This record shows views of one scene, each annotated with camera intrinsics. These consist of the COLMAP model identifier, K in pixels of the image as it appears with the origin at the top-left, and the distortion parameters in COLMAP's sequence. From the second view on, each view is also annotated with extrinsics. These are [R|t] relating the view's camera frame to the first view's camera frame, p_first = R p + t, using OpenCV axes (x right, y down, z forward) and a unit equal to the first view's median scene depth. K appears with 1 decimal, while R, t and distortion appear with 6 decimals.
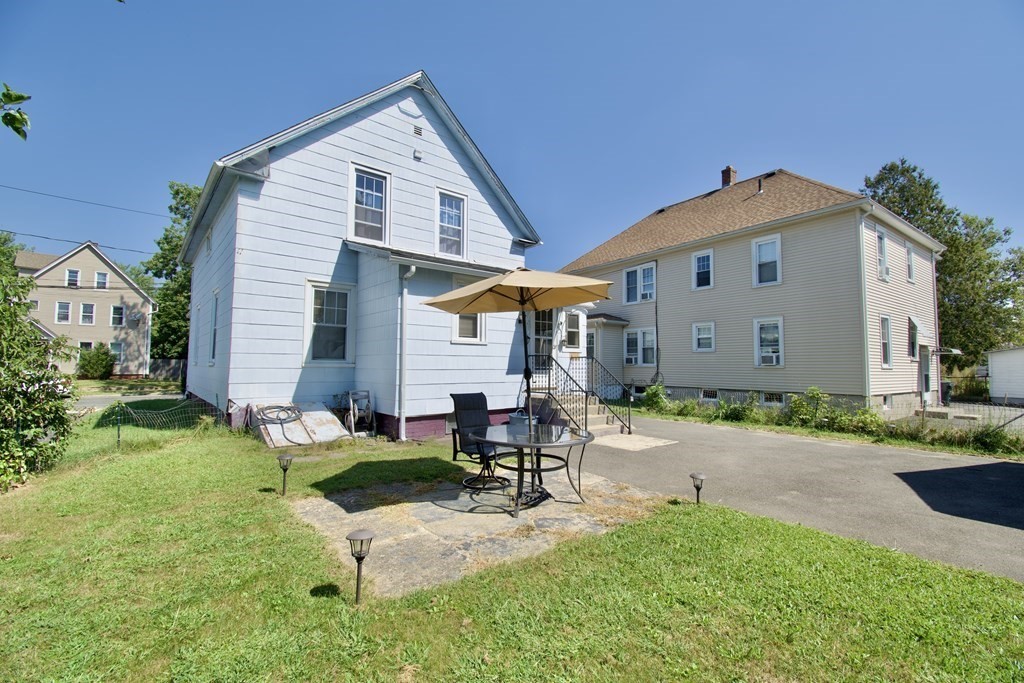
lens RADIAL K [[466.5, 0, 496.6], [0, 466.5, 338.3], [0, 0, 1]] dist [0.000941, -0.006030]
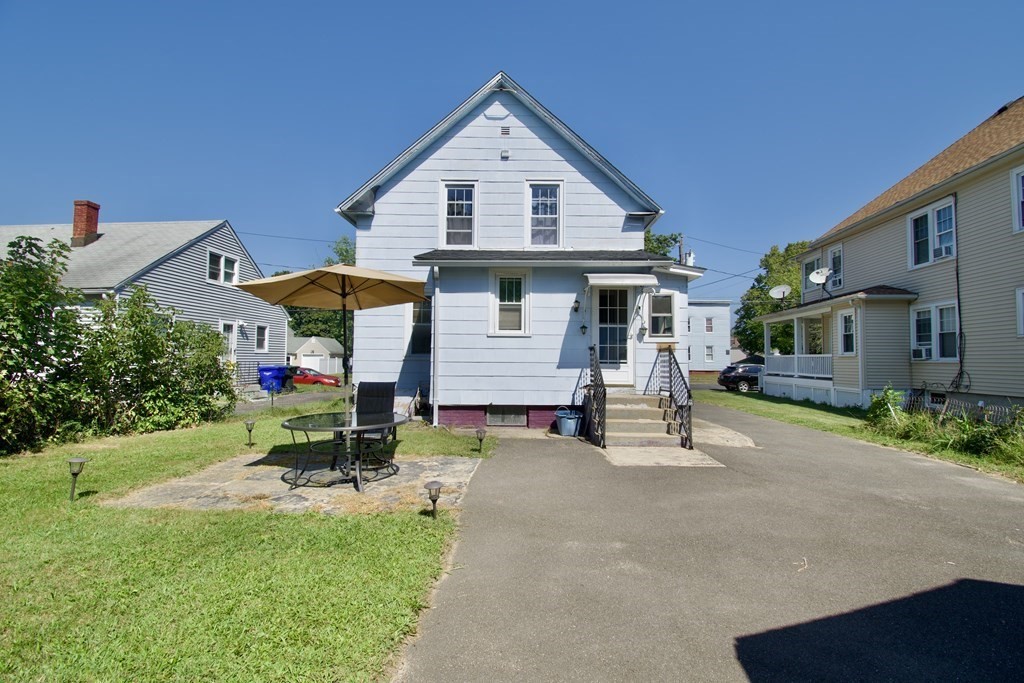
lens RADIAL K [[466.5, 0, 491.4], [0, 466.5, 340.1], [0, 0, 1]] dist [0.000941, -0.006030]
pose [[0.755209, -0.028465, -0.654865, 0.479963], [0.035005, 0.999382, -0.003072, 0.018364], [0.654548, -0.020604, 0.755739, 0.198647]]
